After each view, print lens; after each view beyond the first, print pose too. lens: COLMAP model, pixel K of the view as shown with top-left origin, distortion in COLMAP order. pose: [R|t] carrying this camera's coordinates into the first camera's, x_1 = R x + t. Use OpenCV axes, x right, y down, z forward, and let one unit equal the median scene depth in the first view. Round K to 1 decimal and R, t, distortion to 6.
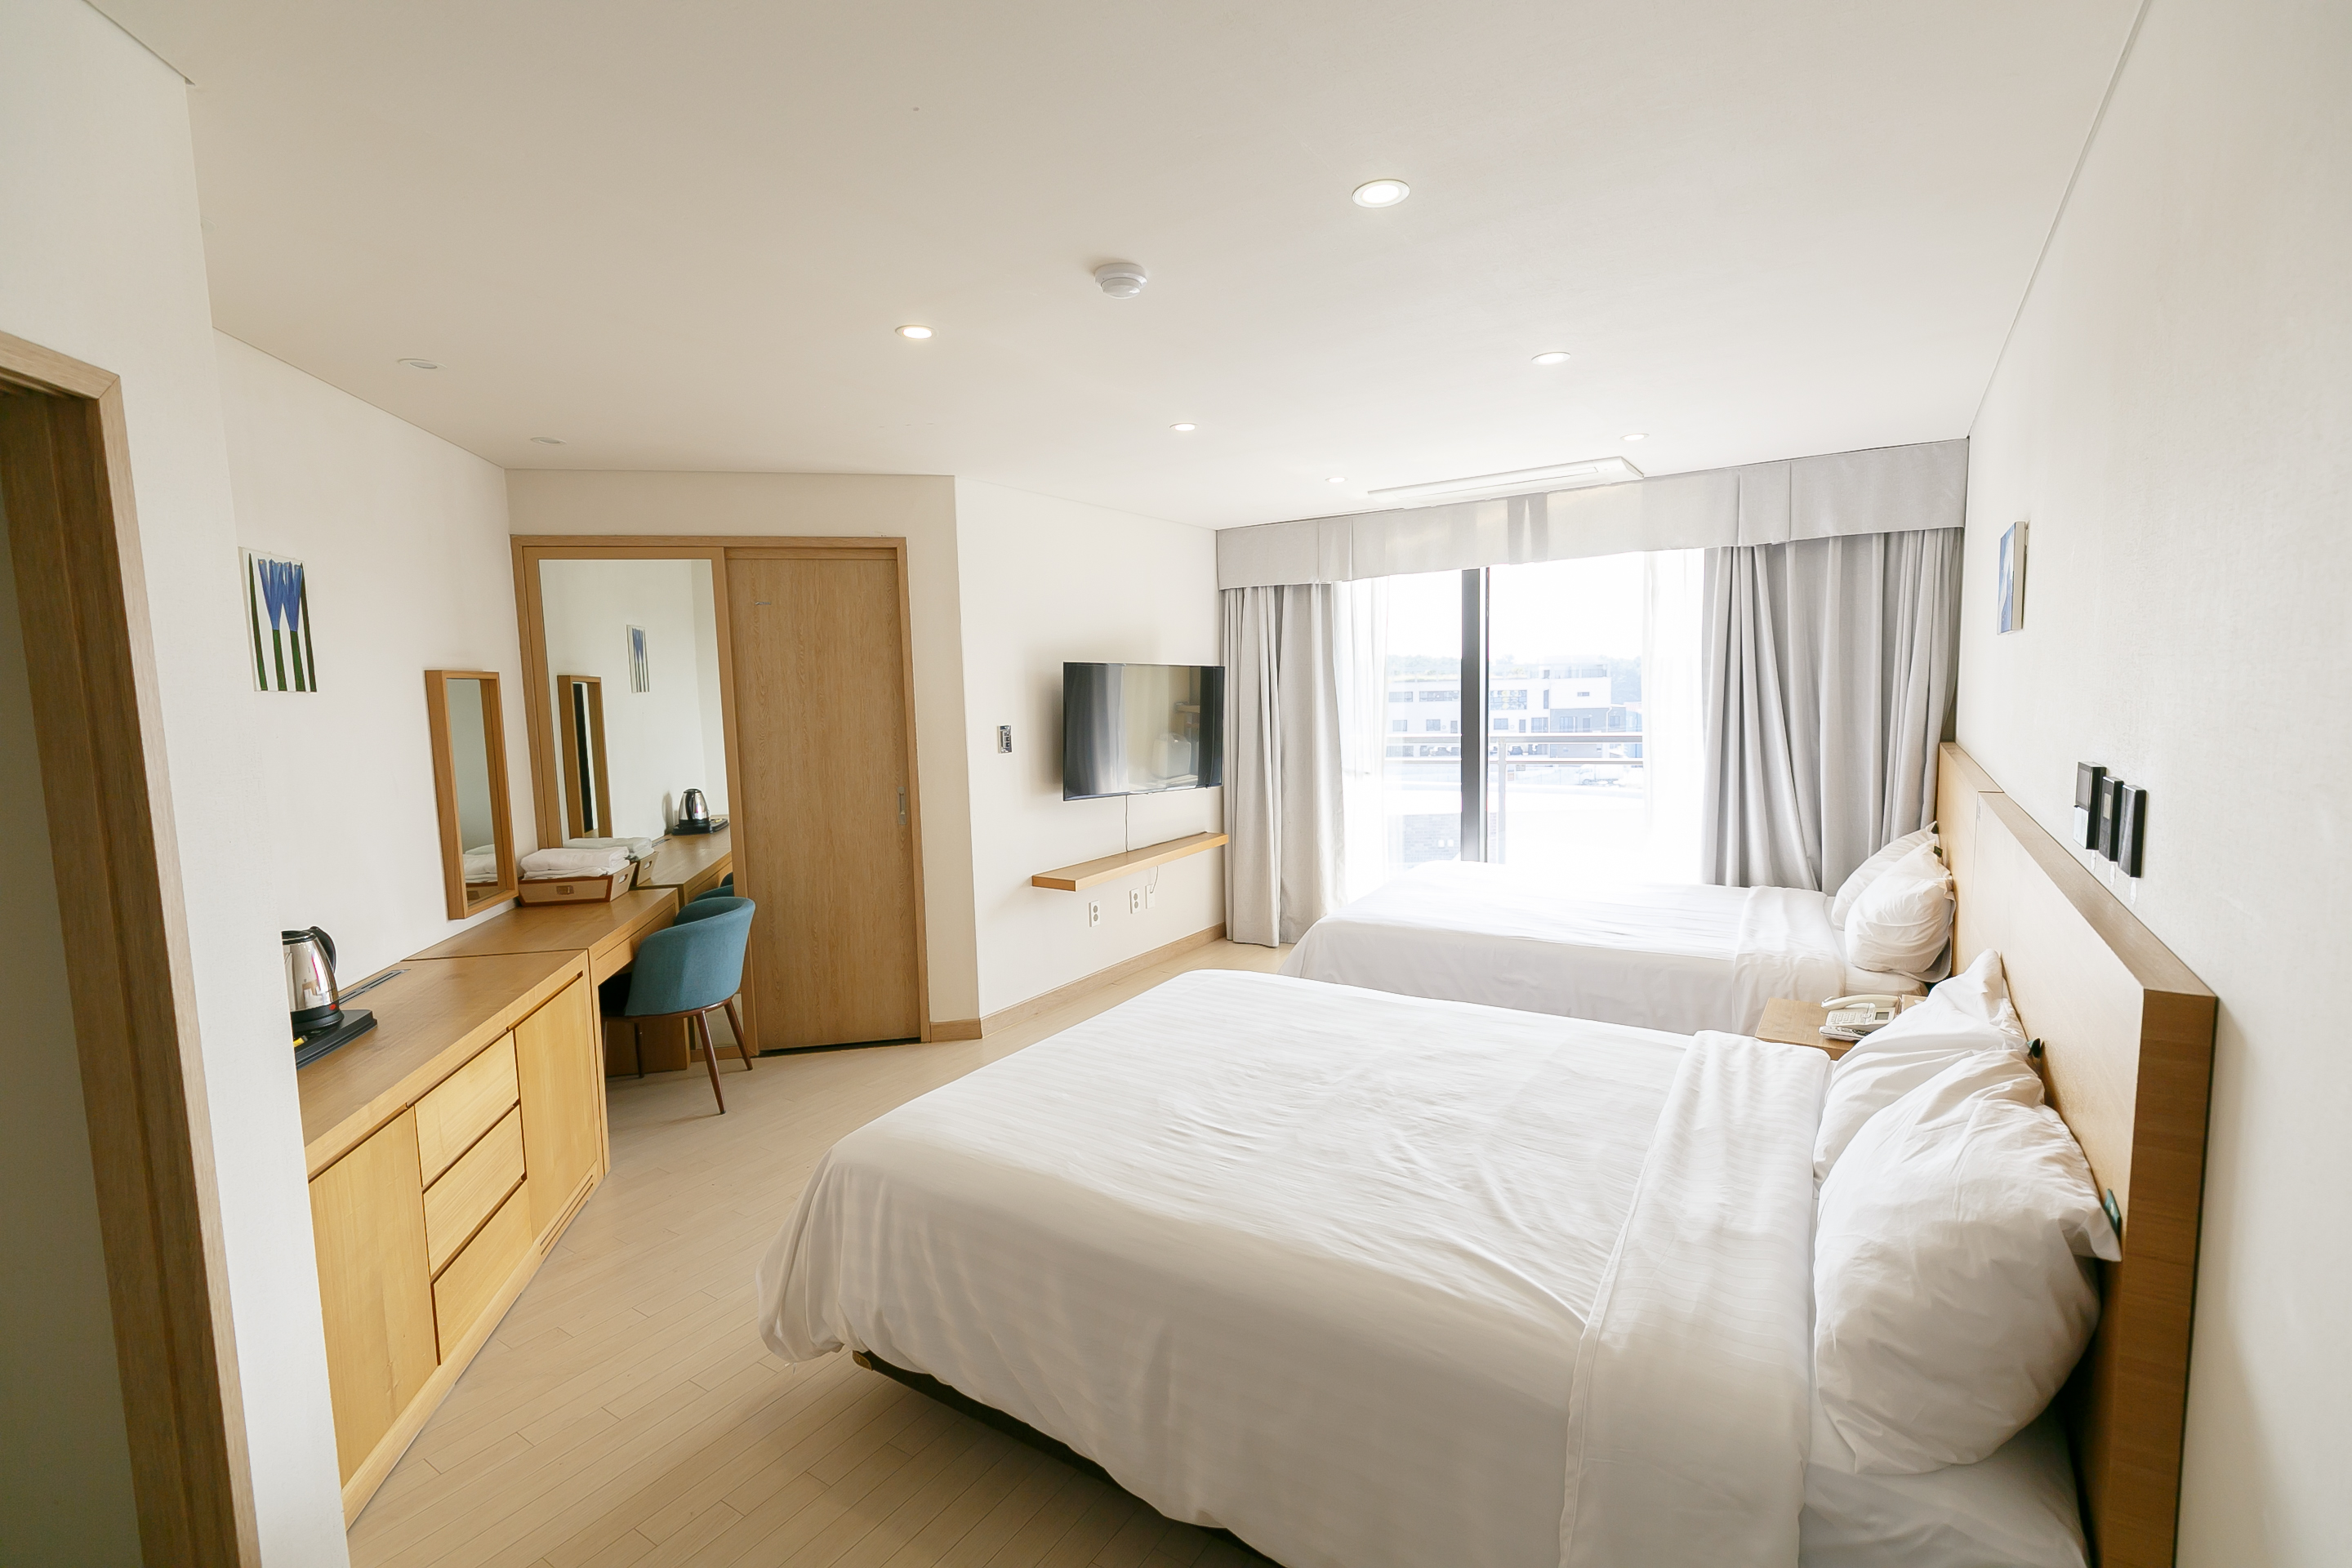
lens RADIAL K [[1079.0, 0, 1176.0], [0, 1079.0, 784.0], [0, 0, 1]] dist [0.109077, -0.000085]
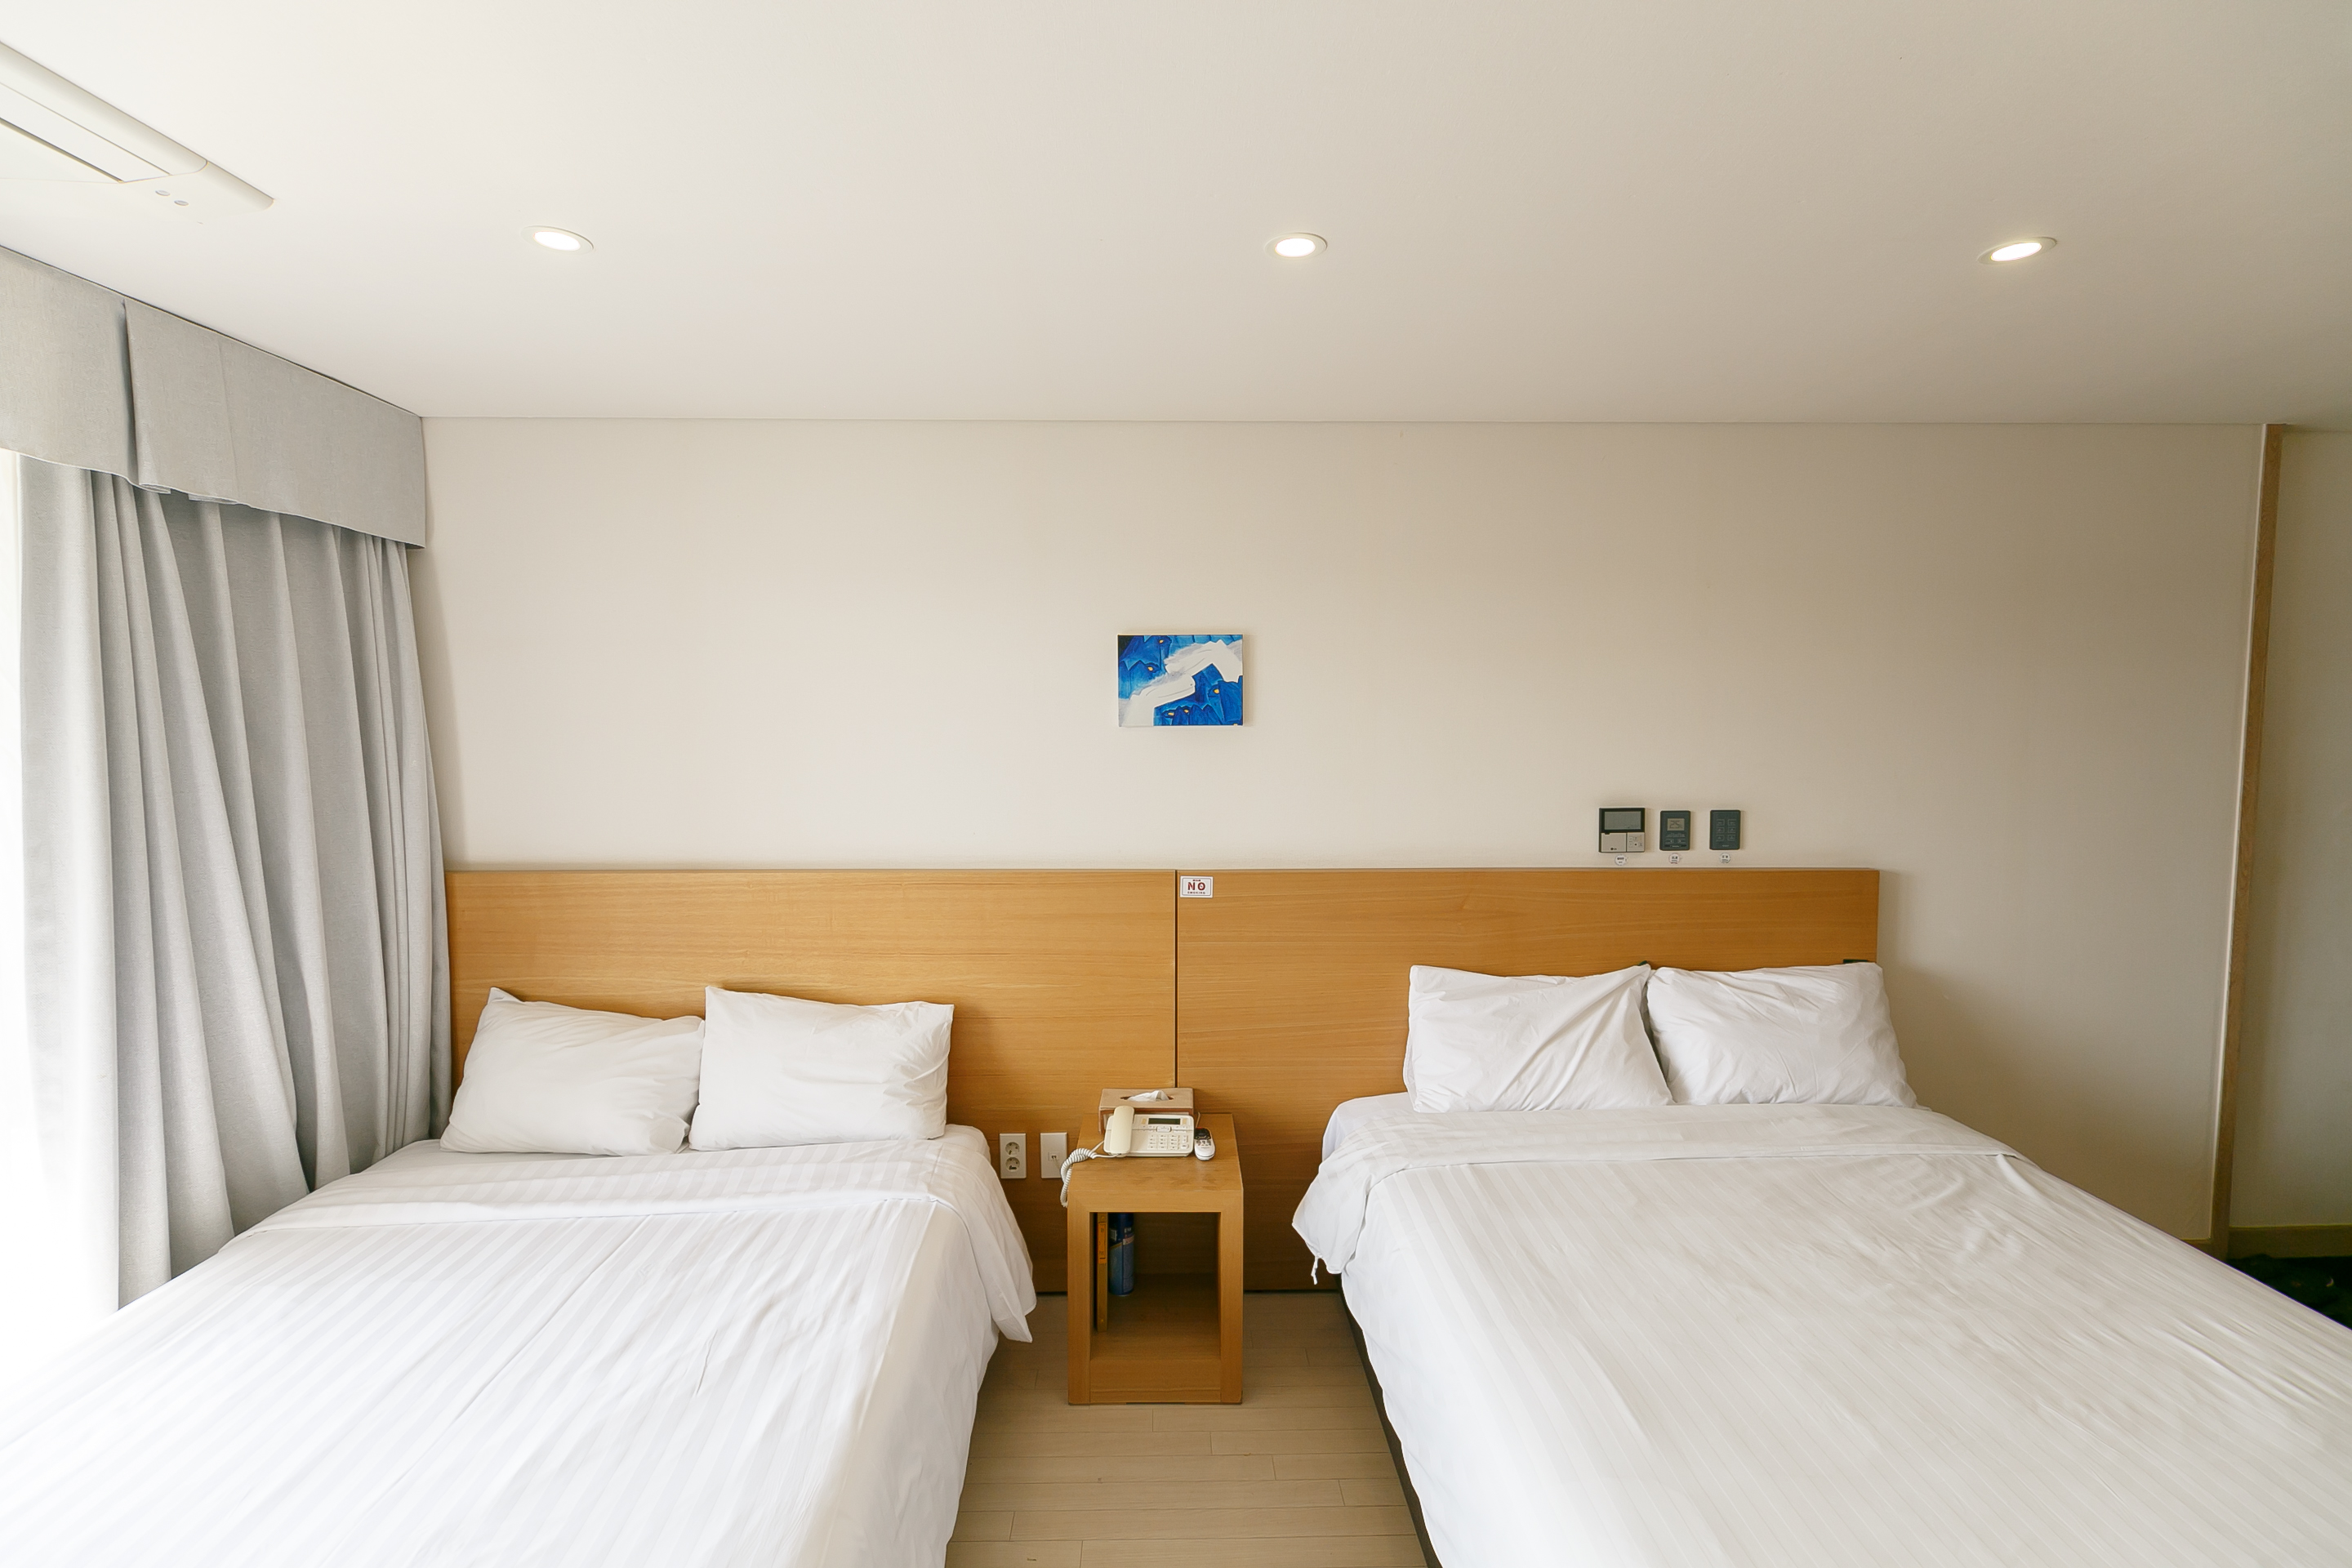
lens RADIAL K [[1085.2, 0, 1176.1], [0, 1085.2, 823.2], [0, 0, 1]] dist [0.002732, 0.000396]
pose [[-0.587094, -0.035155, 0.808755, -0.072489], [0.098679, 0.988498, 0.114601, -0.111971], [-0.803482, 0.147088, -0.576872, 1.122156]]
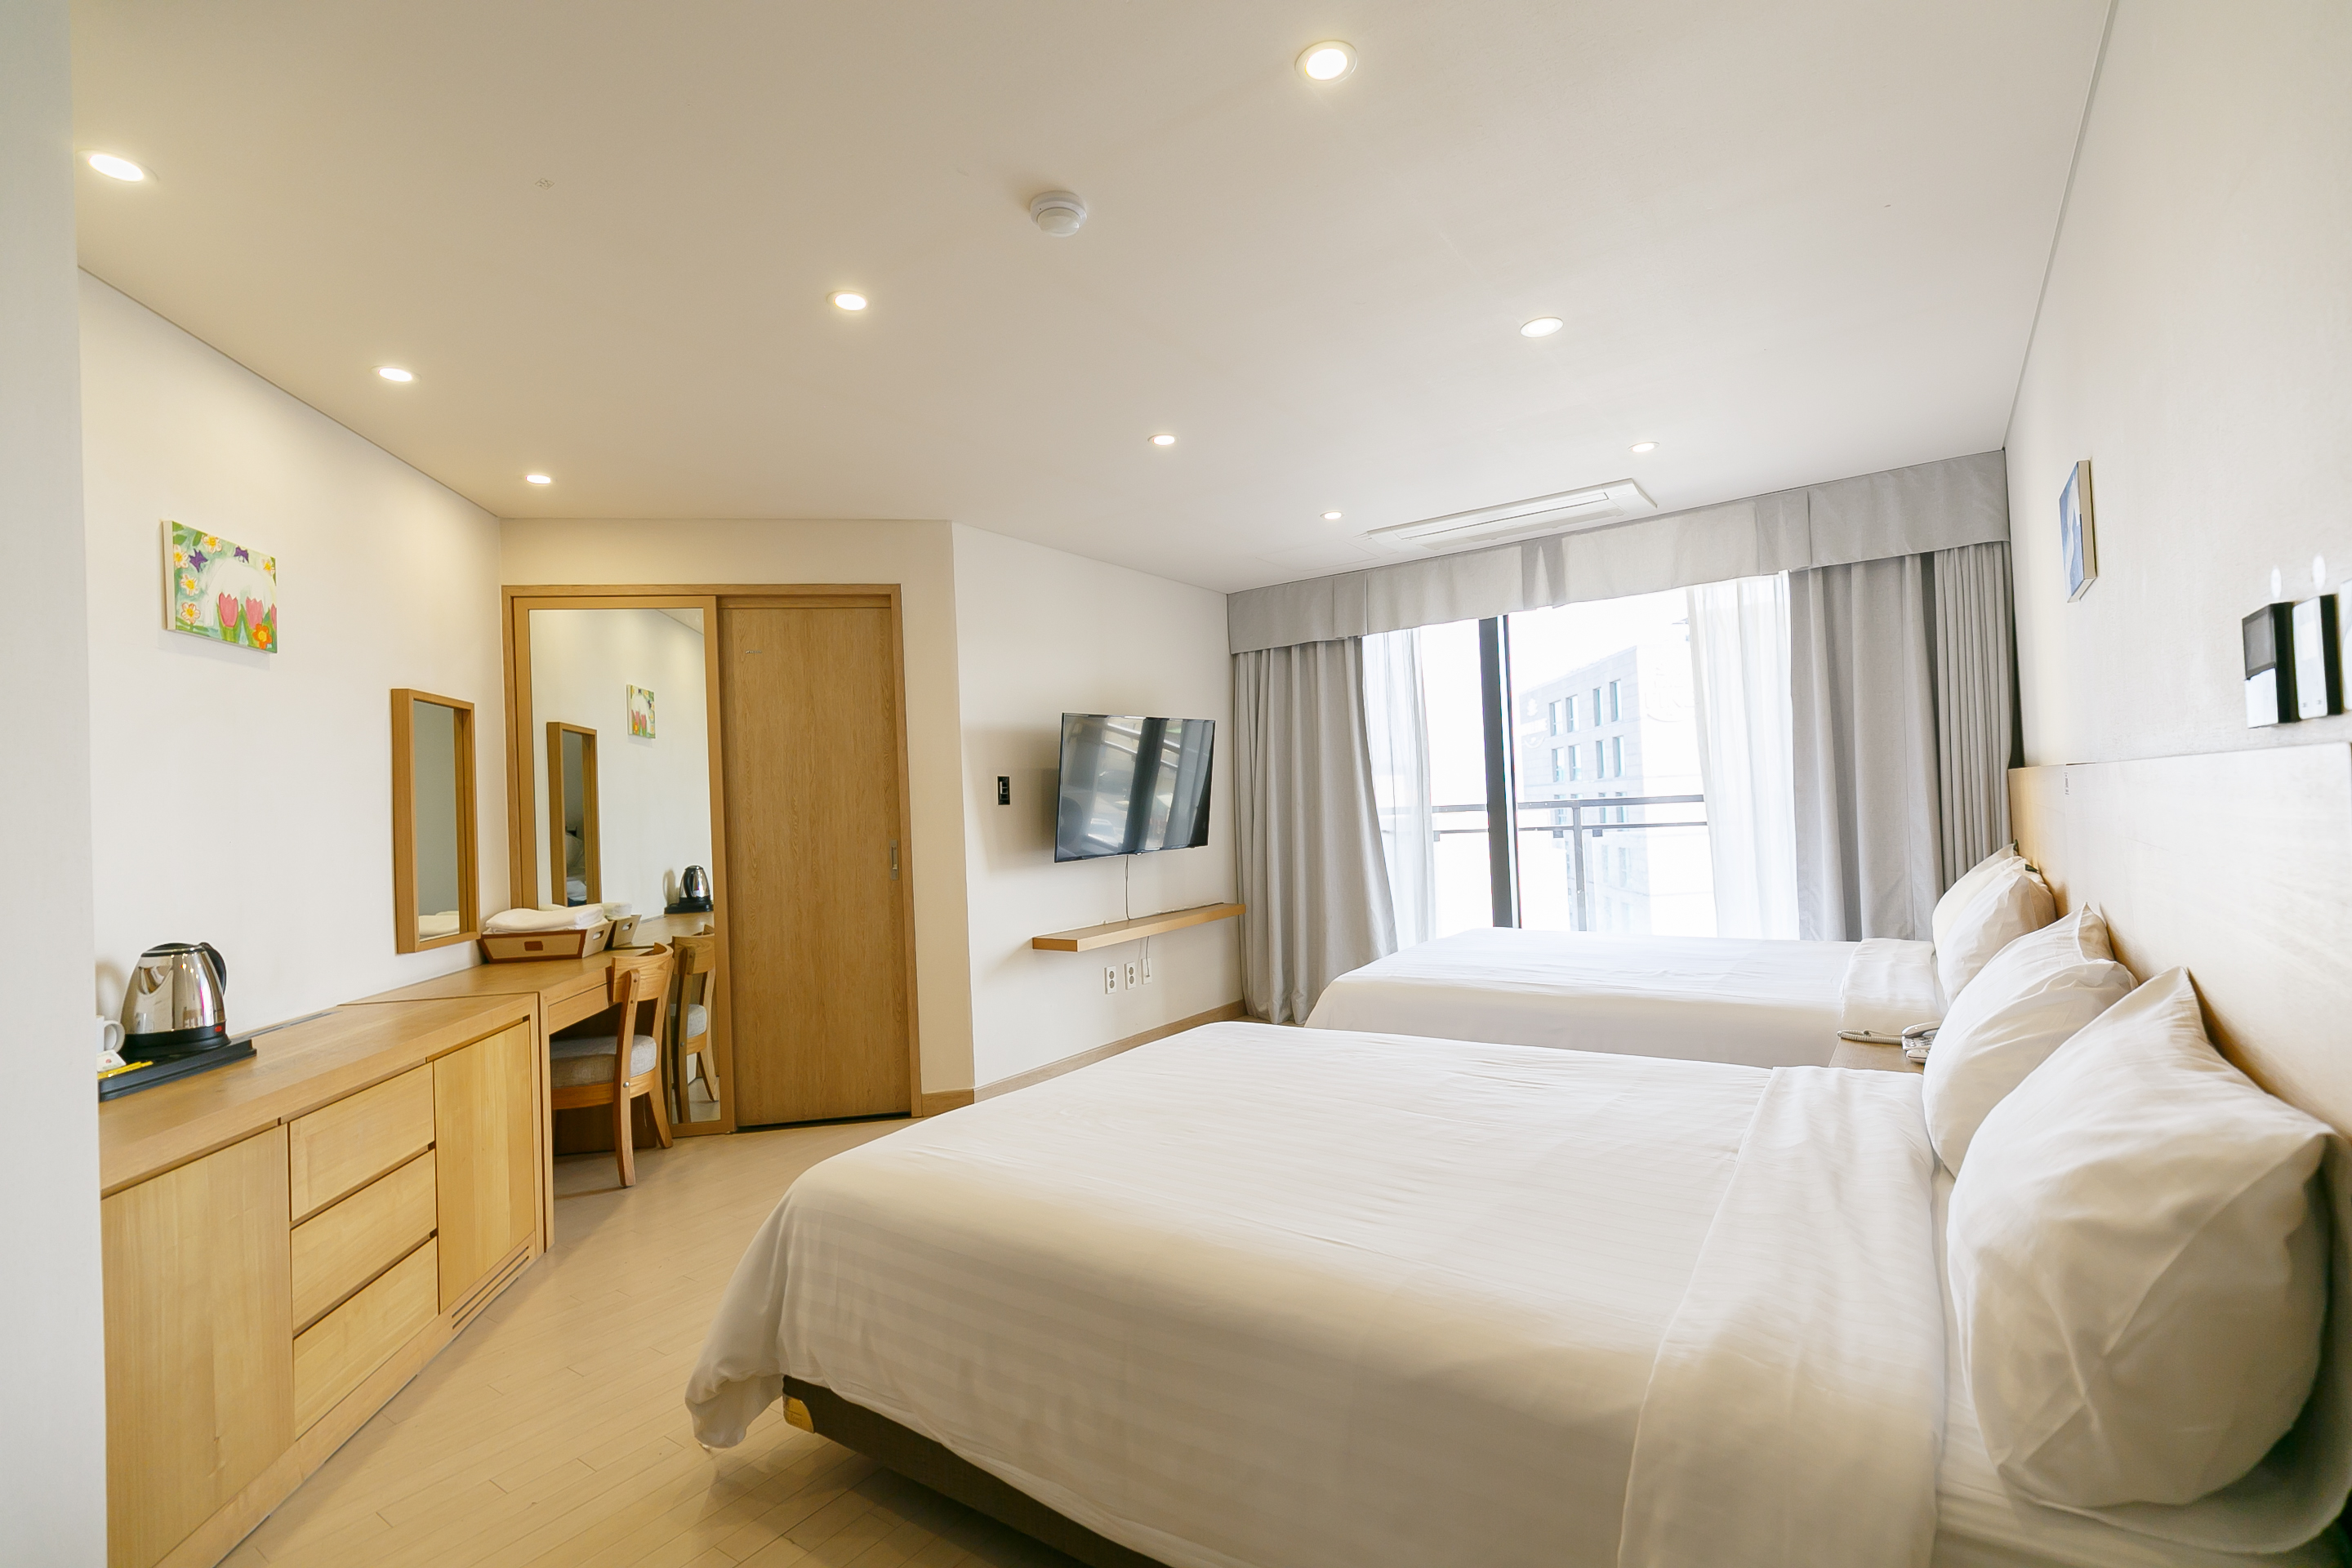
lens RADIAL K [[1067.6, 0, 1175.0], [0, 1067.6, 789.7], [0, 0, 1]] dist [0.102337, 0.000319]
pose [[0.999132, -0.021501, -0.035691, 0.029918], [0.017317, 0.993369, -0.113660, 0.073665], [0.037898, 0.112944, 0.992878, 0.067015]]
